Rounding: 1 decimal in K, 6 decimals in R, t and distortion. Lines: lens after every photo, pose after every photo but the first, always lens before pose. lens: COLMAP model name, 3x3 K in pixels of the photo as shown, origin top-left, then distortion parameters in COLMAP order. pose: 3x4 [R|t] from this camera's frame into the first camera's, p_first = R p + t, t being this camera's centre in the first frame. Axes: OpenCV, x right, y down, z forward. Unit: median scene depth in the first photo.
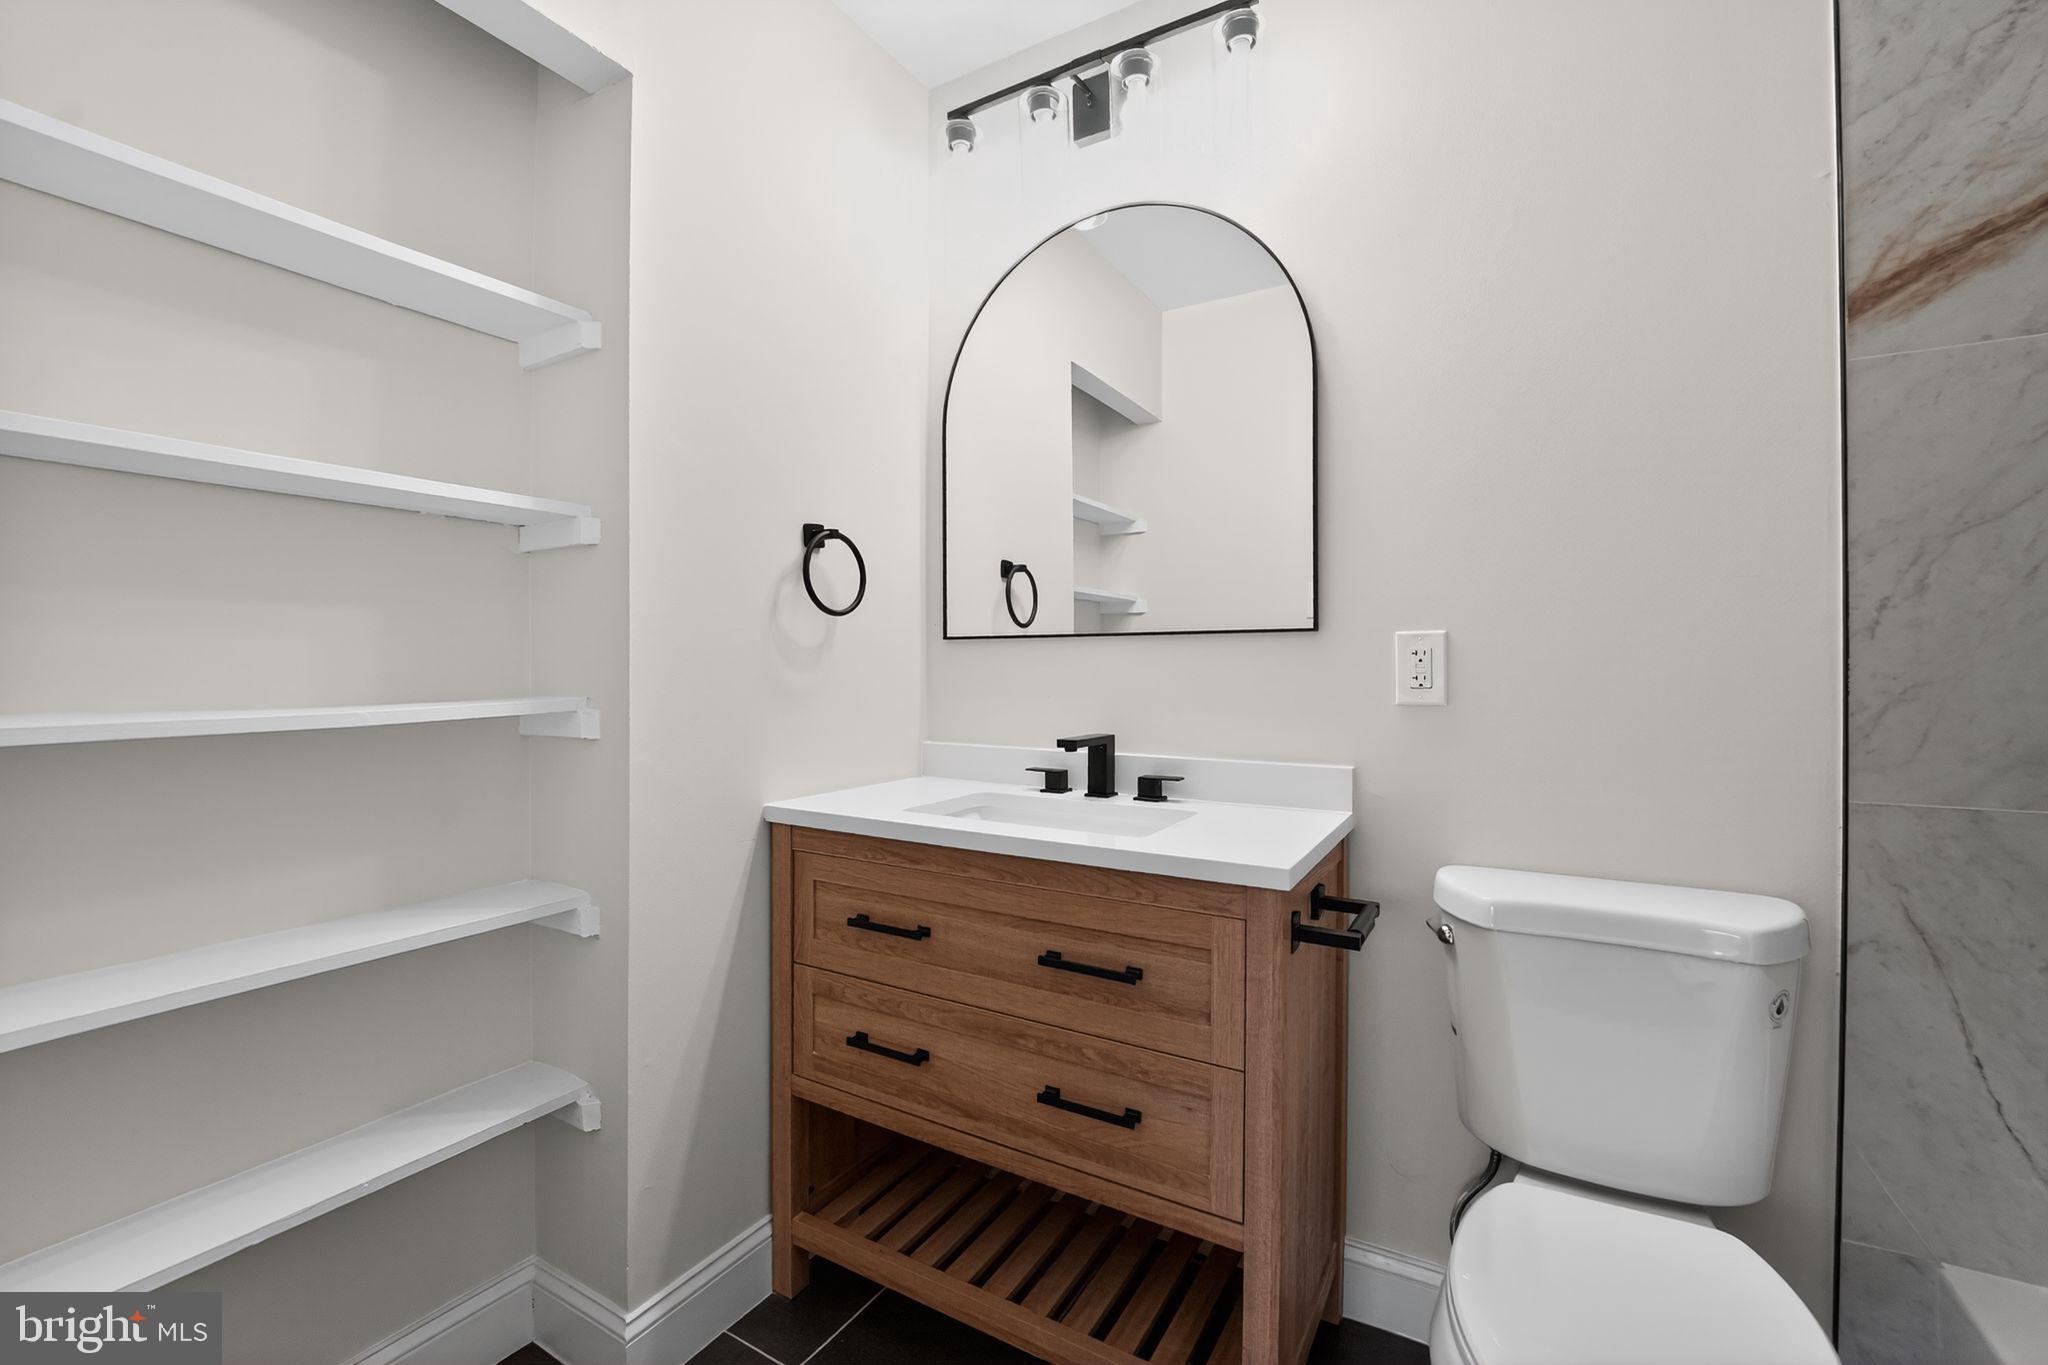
lens RADIAL K [[844.6, 0, 1027.0], [0, 844.6, 677.5], [0, 0, 1]] dist [-0.015786, -0.000205]
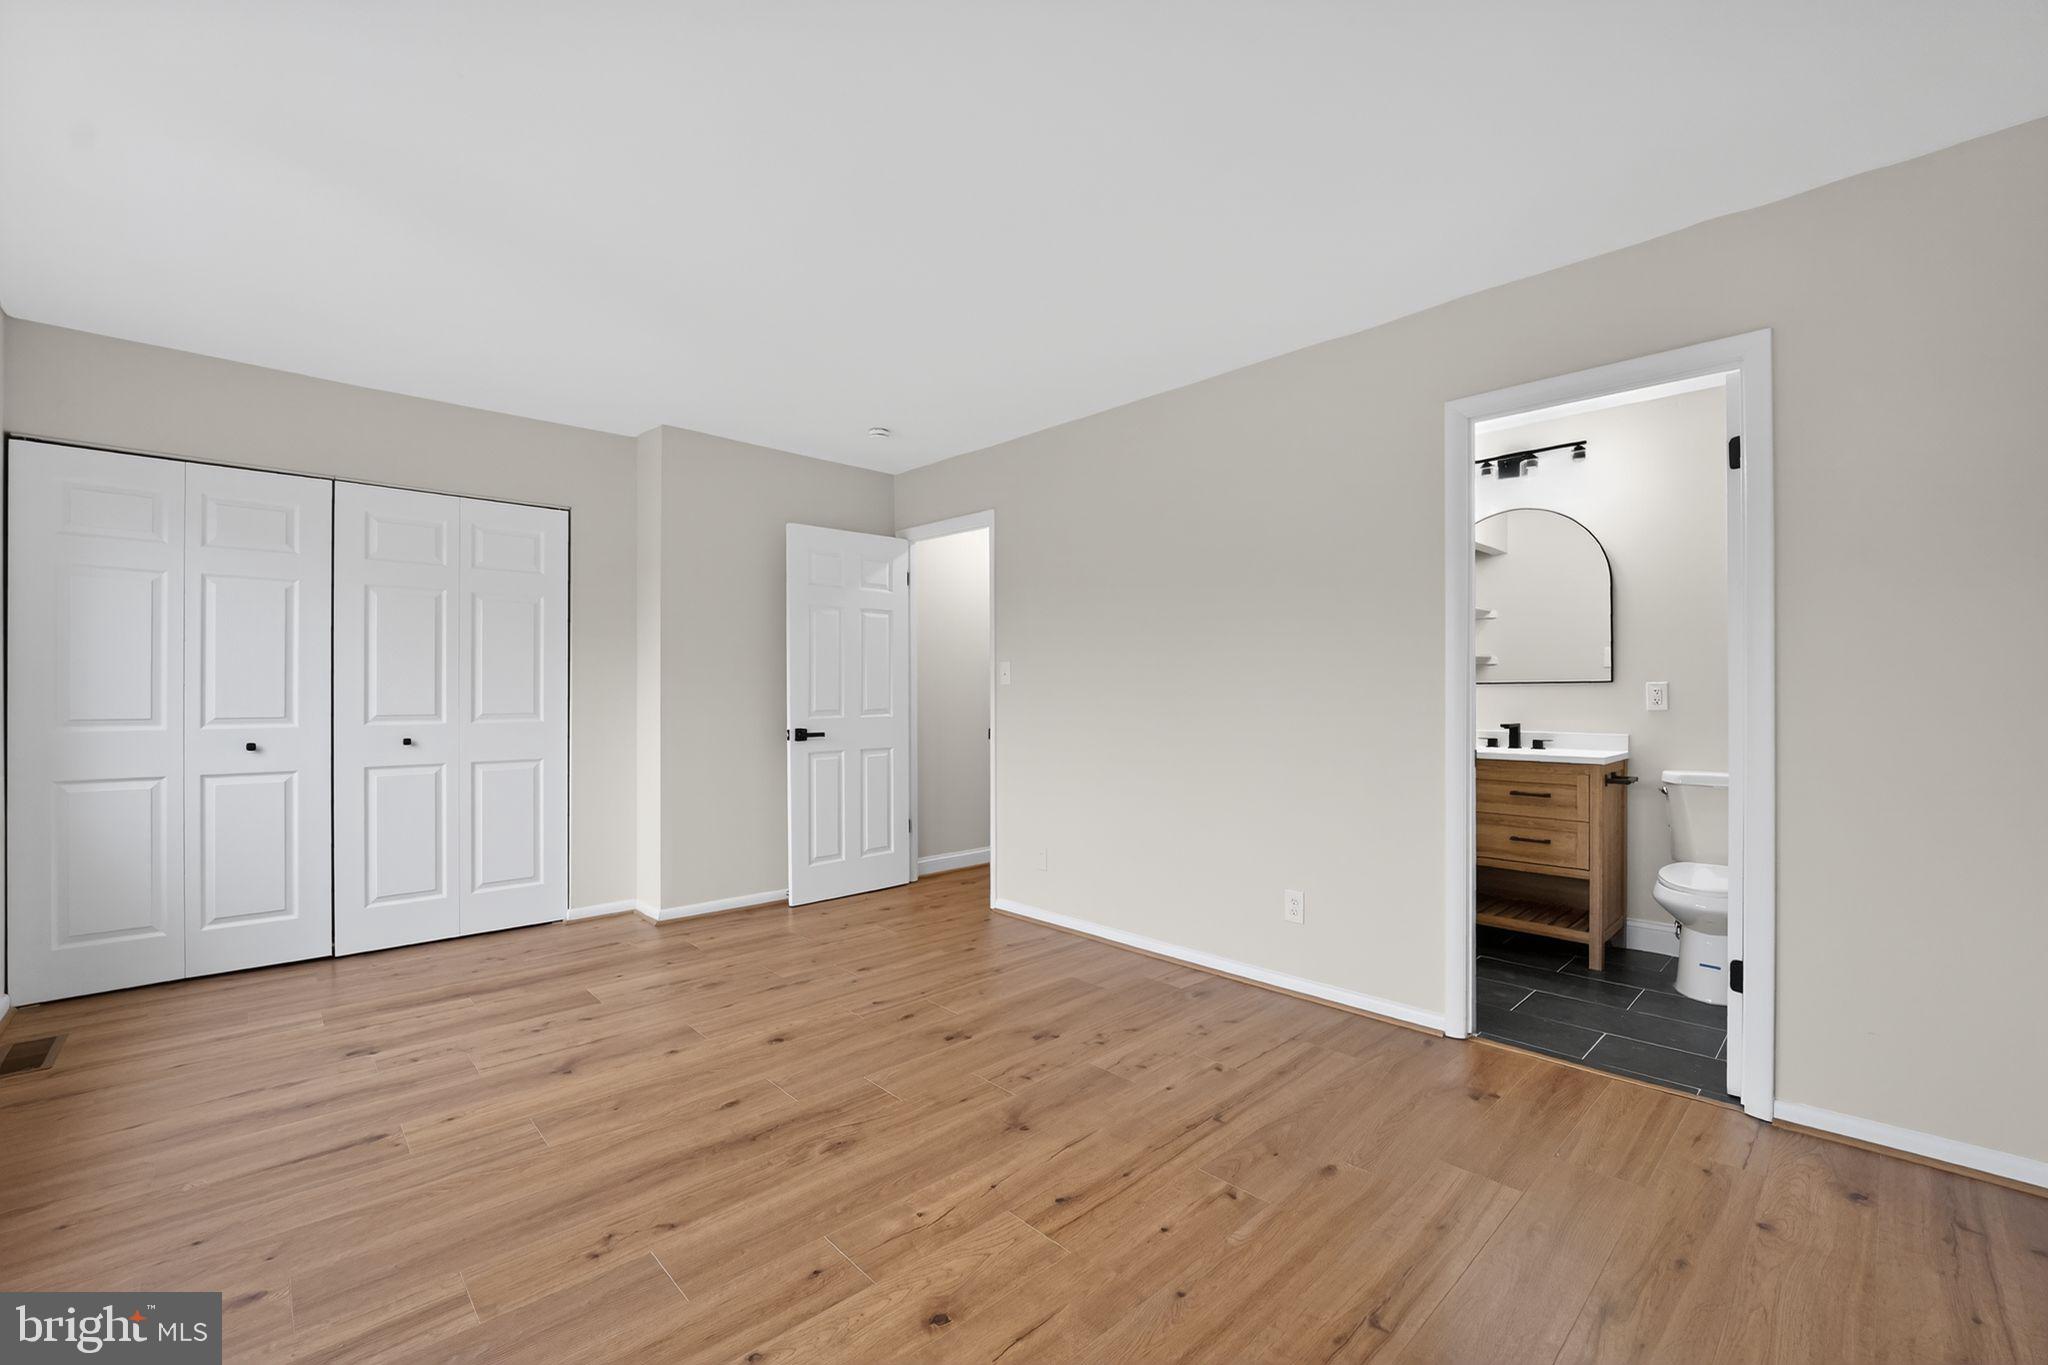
lens RADIAL K [[844.6, 0, 1033.1], [0, 844.6, 690.8], [0, 0, 1]] dist [-0.015786, -0.000205]
pose [[0.965522, -0.000327, -0.260323, -0.878184], [-0.003884, 0.999870, -0.015659, 0.023259], [0.260294, 0.016130, 0.965395, -2.428125]]
